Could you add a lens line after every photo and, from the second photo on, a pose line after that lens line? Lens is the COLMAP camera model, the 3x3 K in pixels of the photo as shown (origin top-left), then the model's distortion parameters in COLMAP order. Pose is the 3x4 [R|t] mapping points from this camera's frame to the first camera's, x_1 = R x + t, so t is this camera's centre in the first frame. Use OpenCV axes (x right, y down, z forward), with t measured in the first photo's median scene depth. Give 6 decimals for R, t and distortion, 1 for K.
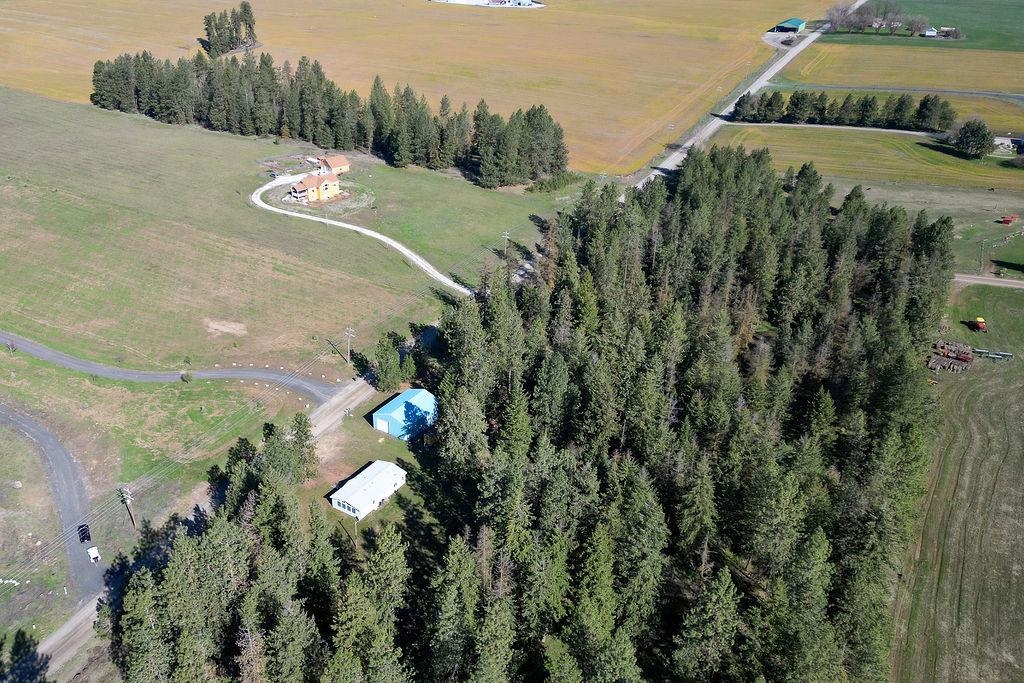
lens RADIAL K [[840.7, 0, 460.9], [0, 840.7, 342.5], [0, 0, 1]] dist [0.091704, -0.094943]
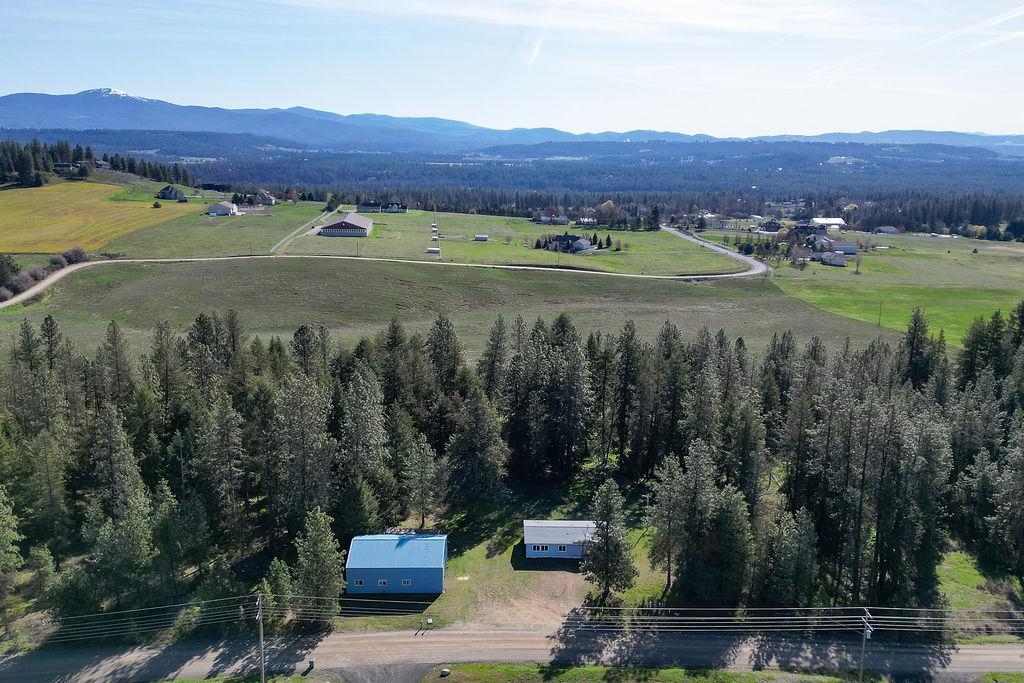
lens RADIAL K [[845.7, 0, 516.9], [0, 845.7, 342.4], [0, 0, 1]] dist [0.116234, -0.154201]
pose [[-0.572812, -0.193228, 0.796586, -0.307074], [0.367513, 0.808121, 0.460298, -0.159703], [-0.732681, 0.556419, -0.391888, 0.575239]]
